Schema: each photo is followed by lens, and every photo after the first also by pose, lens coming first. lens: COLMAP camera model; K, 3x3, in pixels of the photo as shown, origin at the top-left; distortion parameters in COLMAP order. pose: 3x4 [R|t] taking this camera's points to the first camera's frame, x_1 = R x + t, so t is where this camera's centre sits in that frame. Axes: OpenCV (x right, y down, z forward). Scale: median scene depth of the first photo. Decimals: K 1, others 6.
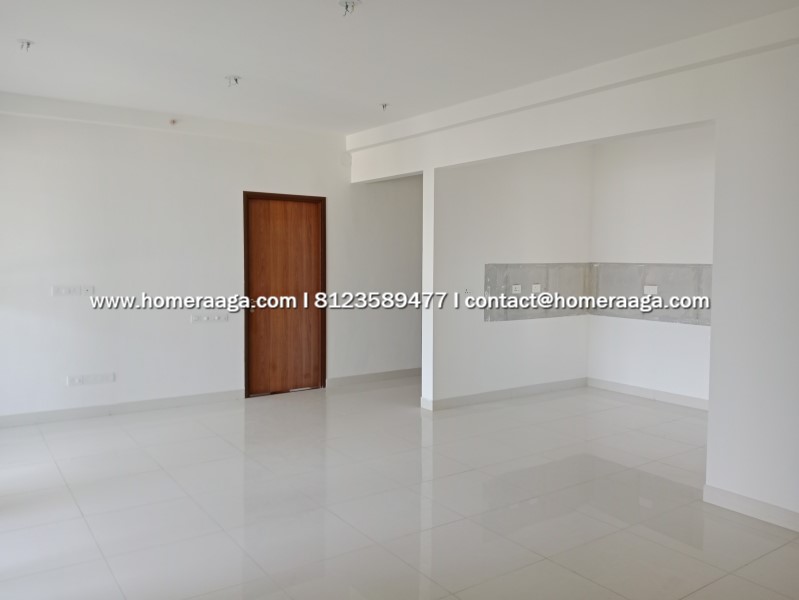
lens RADIAL K [[617.8, 0, 401.5], [0, 617.8, 301.9], [0, 0, 1]] dist [0.016000, -0.071837]
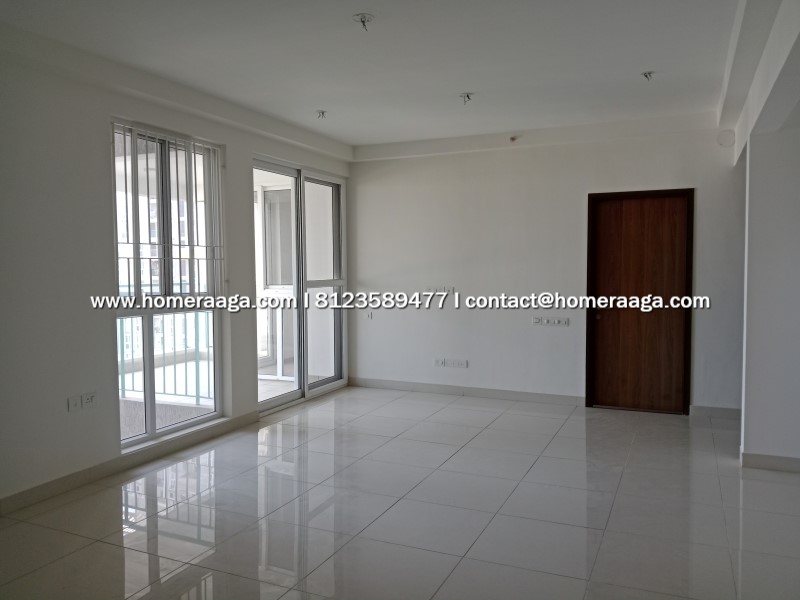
lens RADIAL K [[618.5, 0, 401.9], [0, 618.5, 298.8], [0, 0, 1]] dist [0.016000, -0.071837]
pose [[0.503439, 0.038838, -0.863158, 0.420312], [-0.050903, 0.998587, 0.015242, -0.013021], [0.862530, 0.036264, 0.504705, 0.246430]]
